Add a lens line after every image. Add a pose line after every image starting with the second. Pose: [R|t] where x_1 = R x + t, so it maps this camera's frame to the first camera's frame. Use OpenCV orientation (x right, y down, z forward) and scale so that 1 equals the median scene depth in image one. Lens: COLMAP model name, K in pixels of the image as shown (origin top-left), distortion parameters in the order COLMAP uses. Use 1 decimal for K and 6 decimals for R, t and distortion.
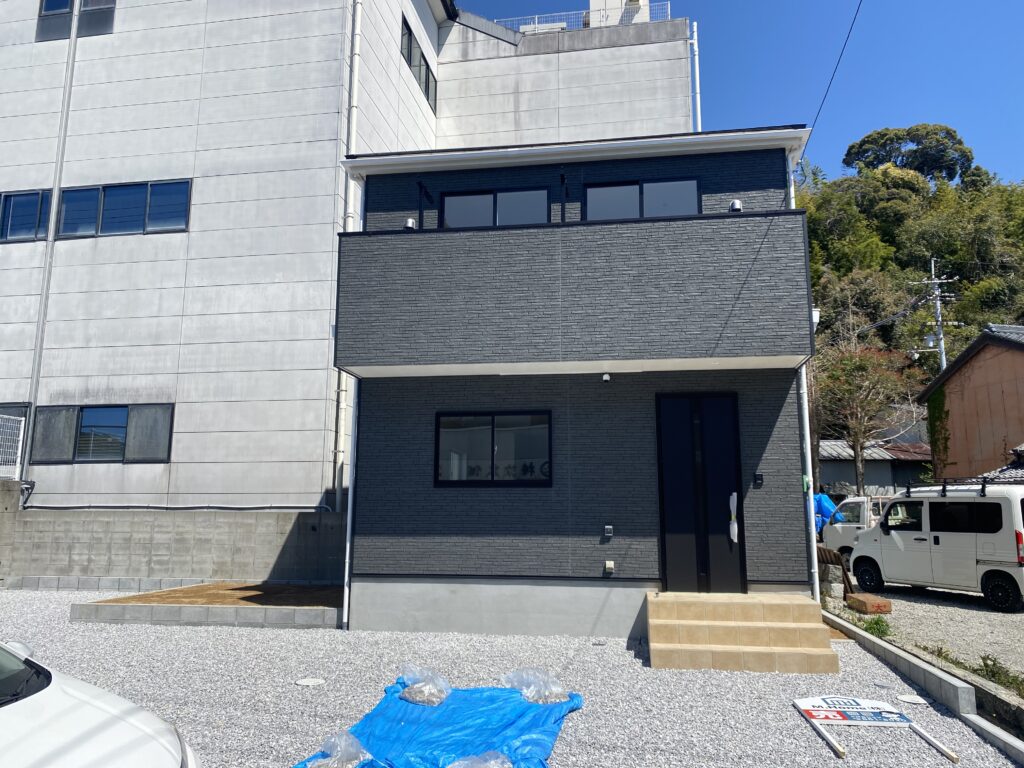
lens RADIAL K [[793.2, 0, 512.0], [0, 793.2, 384.0], [0, 0, 1]] dist [0.038254, -0.054095]
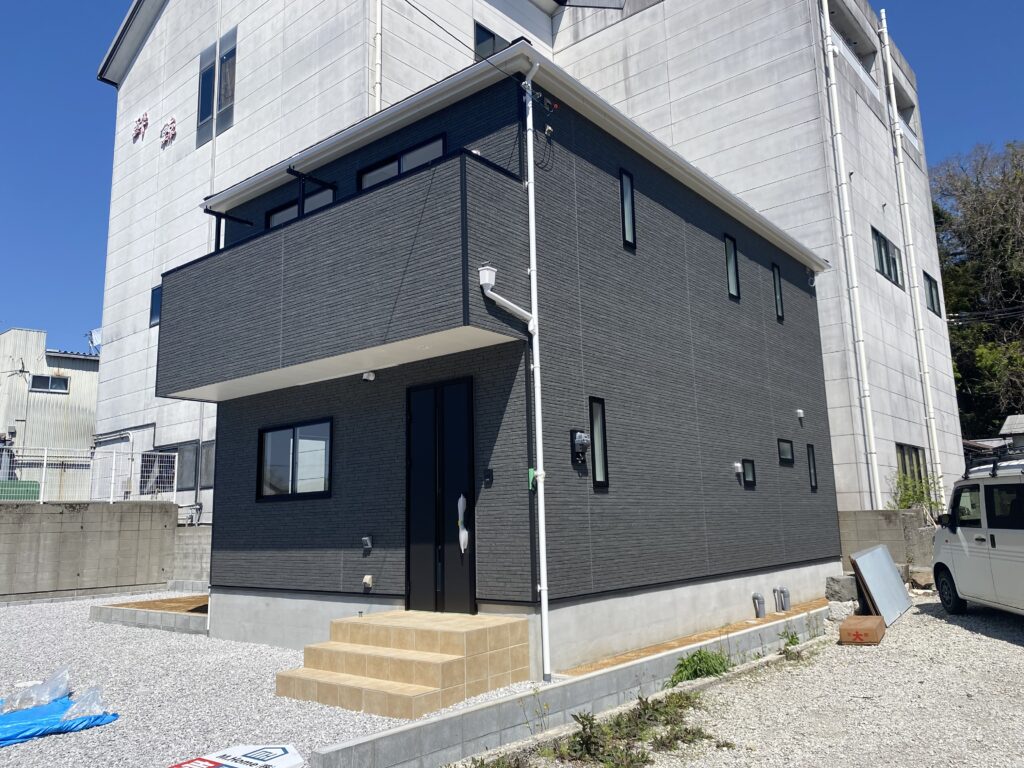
lens RADIAL K [[793.2, 0, 512.0], [0, 793.2, 384.0], [0, 0, 1]] dist [0.038254, -0.054095]
pose [[0.860723, -0.113382, -0.496287, 0.498157], [0.114926, 0.992992, -0.027541, 0.031373], [0.495931, -0.033331, 0.867722, 0.192650]]
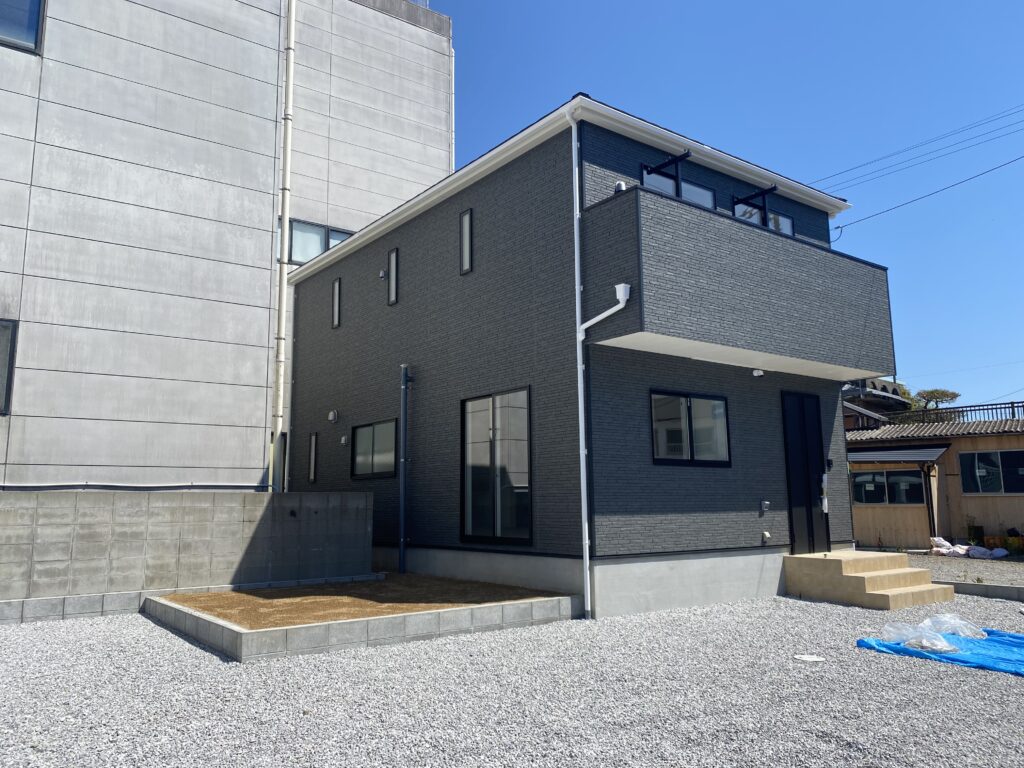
lens RADIAL K [[788.1, 0, 512.0], [0, 788.1, 384.0], [0, 0, 1]] dist [0.011755, -0.000329]
pose [[0.695475, 0.095584, 0.712165, -0.648319], [-0.107375, 0.993809, -0.028527, 0.054076], [-0.710483, -0.056629, 0.701433, 0.310675]]
